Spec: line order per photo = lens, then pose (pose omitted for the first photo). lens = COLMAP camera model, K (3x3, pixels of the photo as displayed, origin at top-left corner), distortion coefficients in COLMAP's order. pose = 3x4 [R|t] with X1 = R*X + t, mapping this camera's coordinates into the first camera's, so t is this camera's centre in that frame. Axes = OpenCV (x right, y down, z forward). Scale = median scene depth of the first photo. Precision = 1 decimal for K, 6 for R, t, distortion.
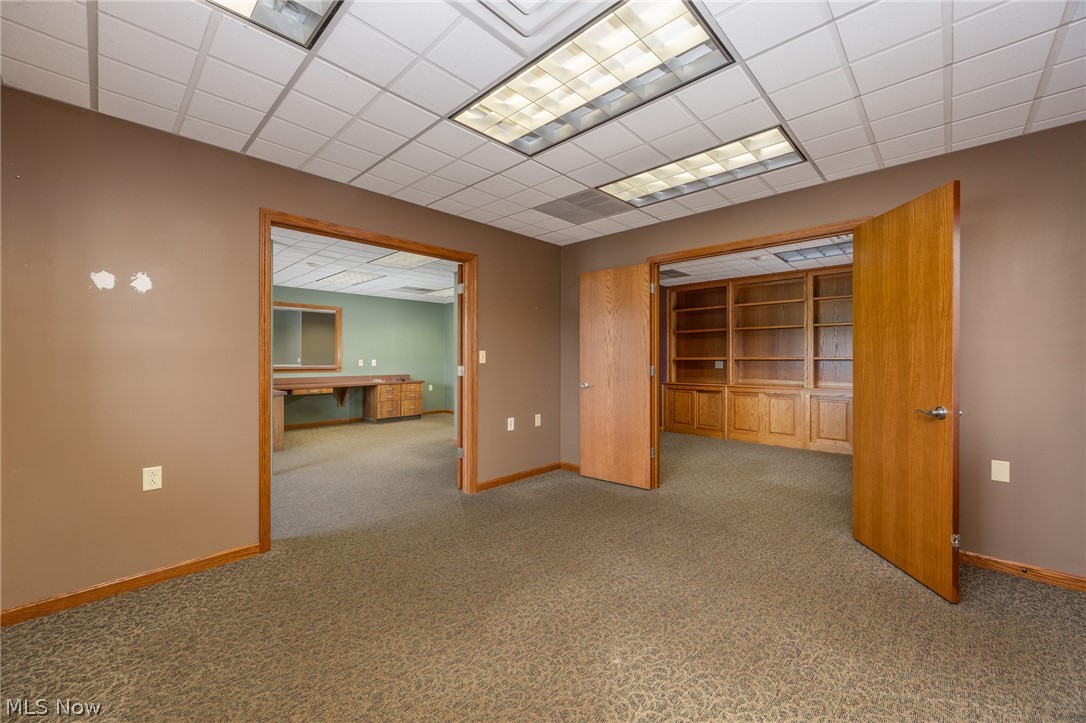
lens RADIAL K [[420.2, 0, 541.4], [0, 420.2, 358.4], [0, 0, 1]] dist [0.002065, -0.000043]
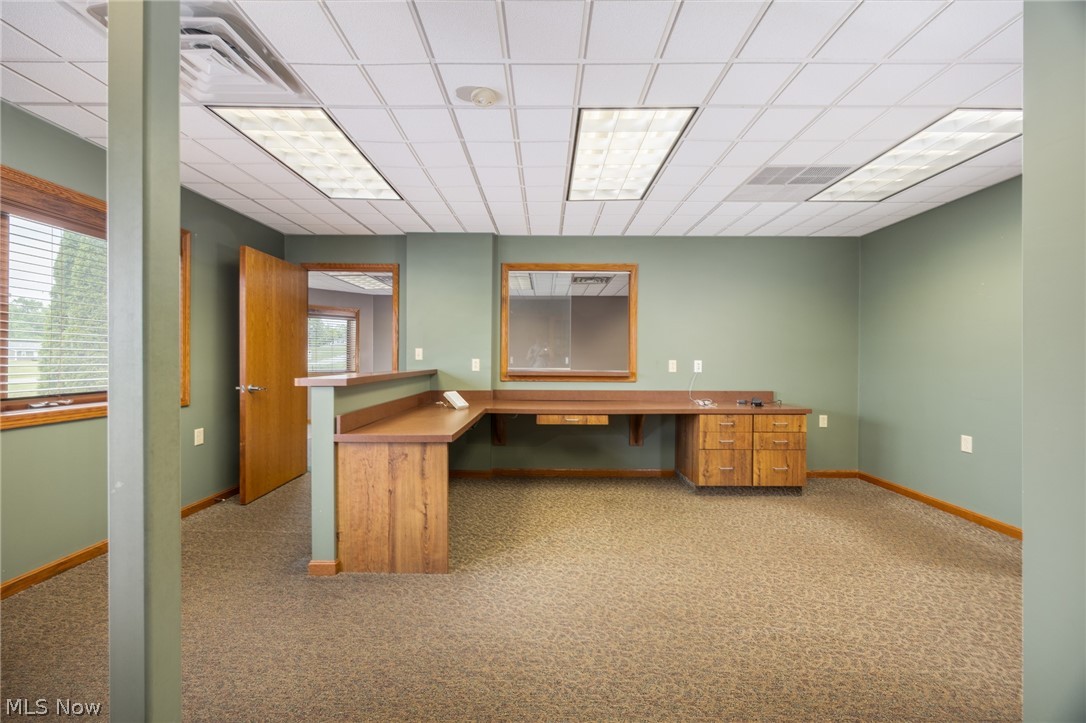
lens RADIAL K [[420.2, 0, 545.5], [0, 420.2, 362.6], [0, 0, 1]] dist [0.002065, -0.000043]
pose [[0.689710, 0.007563, -0.724046, -0.165325], [-0.003117, 0.999967, 0.007476, 0.002858], [0.724079, -0.002900, 0.689711, 0.541742]]
